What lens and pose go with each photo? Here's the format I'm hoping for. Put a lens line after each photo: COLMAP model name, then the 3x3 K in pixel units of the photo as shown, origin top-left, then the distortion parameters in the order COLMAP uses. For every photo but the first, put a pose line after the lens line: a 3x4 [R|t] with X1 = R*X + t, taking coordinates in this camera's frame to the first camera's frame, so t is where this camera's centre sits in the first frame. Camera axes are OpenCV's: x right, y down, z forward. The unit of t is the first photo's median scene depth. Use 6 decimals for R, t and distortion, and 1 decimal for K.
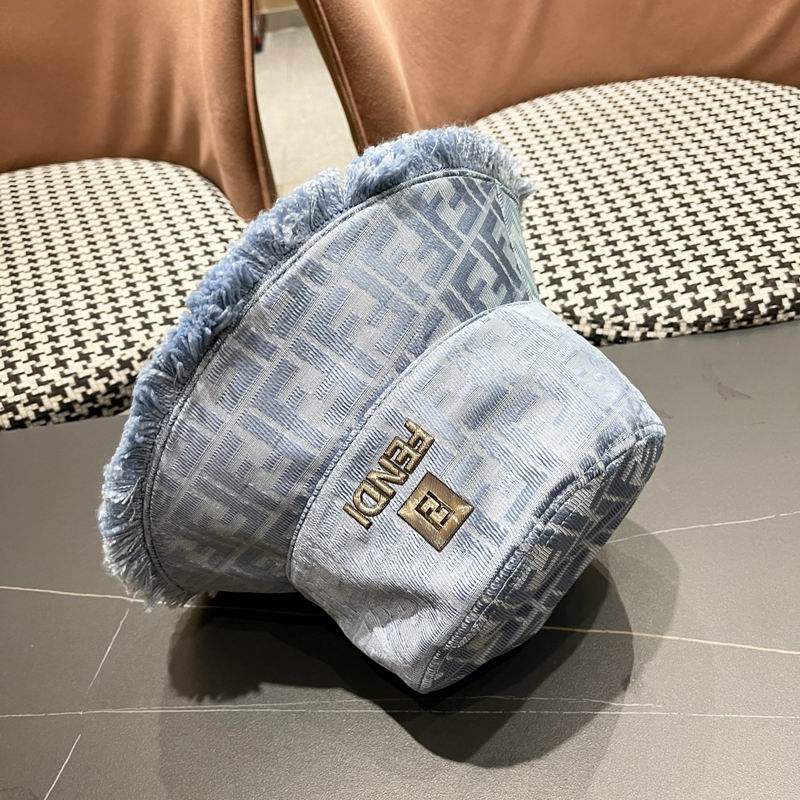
lens RADIAL K [[831.6, 0, 397.7], [0, 831.6, 405.8], [0, 0, 1]] dist [0.017231, 0.000000]
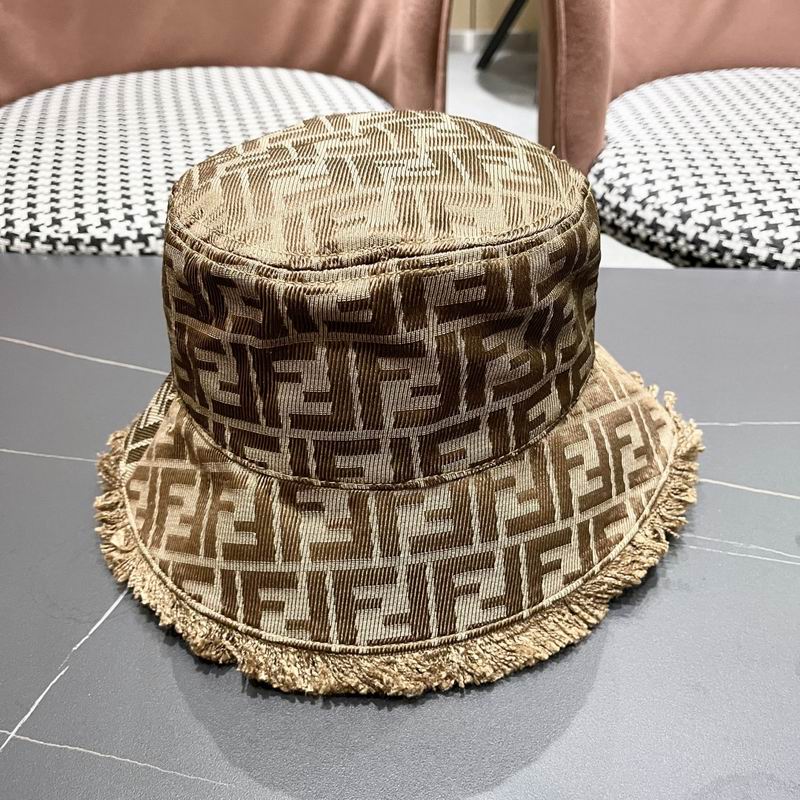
lens RADIAL K [[831.6, 0, 393.4], [0, 831.6, 412.1], [0, 0, 1]] dist [0.017231, 0.000000]
pose [[0.979769, 0.181360, -0.084622, -0.069327], [-0.186626, 0.980652, -0.059087, 0.209875], [0.072269, 0.073685, 0.994660, 0.032869]]
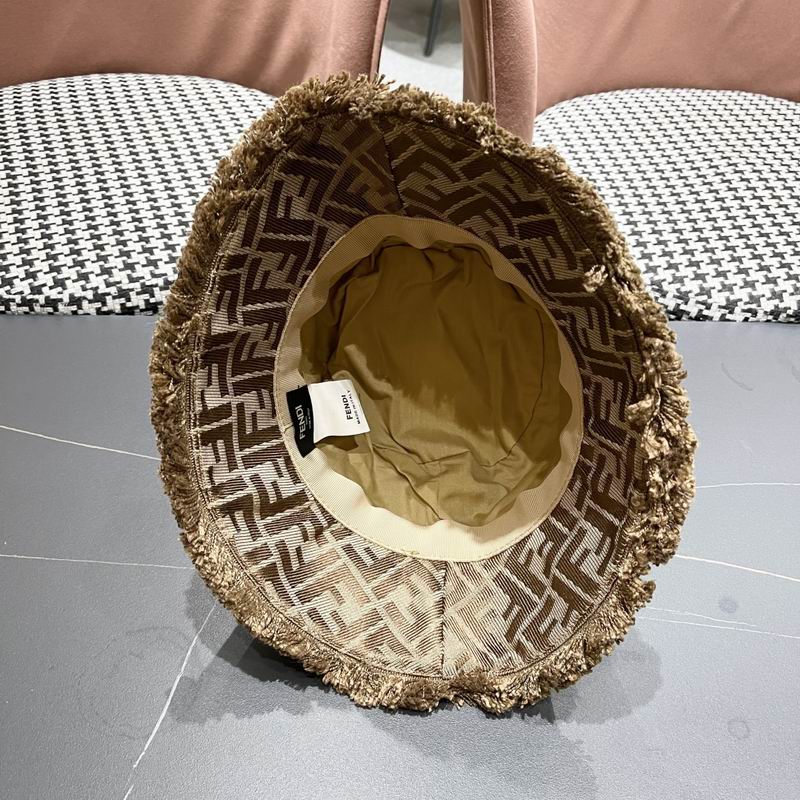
lens RADIAL K [[831.6, 0, 396.9], [0, 831.6, 399.0], [0, 0, 1]] dist [0.017231, 0.000000]
pose [[0.986702, 0.144079, 0.075242, -0.179852], [-0.144796, 0.989453, 0.004135, 0.074351], [-0.073852, -0.014975, 0.997157, -0.054877]]
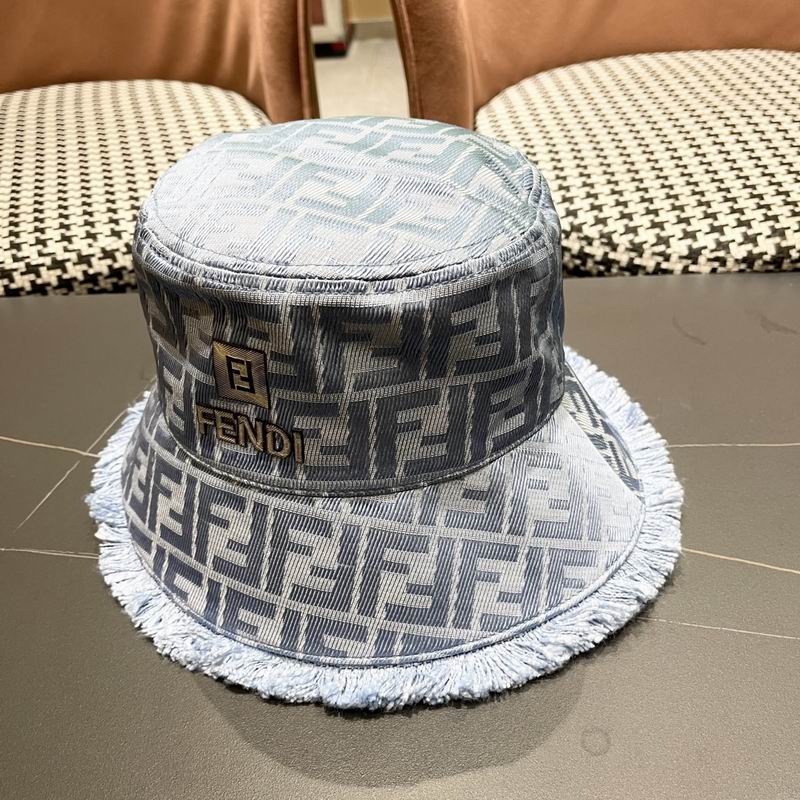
lens RADIAL K [[831.6, 0, 403.2], [0, 831.6, 410.1], [0, 0, 1]] dist [0.017231, 0.000000]
pose [[0.991230, 0.118166, -0.059167, 0.057135], [-0.121018, 0.991528, -0.047186, 0.139291], [0.053090, 0.053933, 0.997132, 0.077044]]
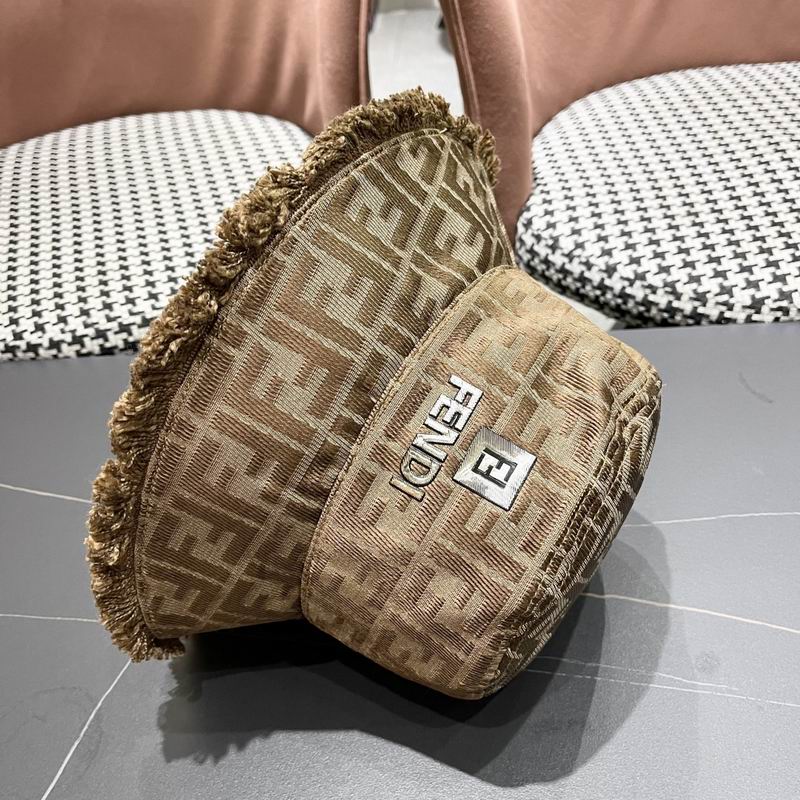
lens RADIAL K [[831.6, 0, 393.5], [0, 831.6, 408.2], [0, 0, 1]] dist [0.017231, 0.000000]
pose [[0.991126, 0.098263, -0.089519, -0.009673], [-0.097745, 0.995160, 0.010161, 0.044655], [0.090084, -0.001321, 0.995933, 0.016564]]
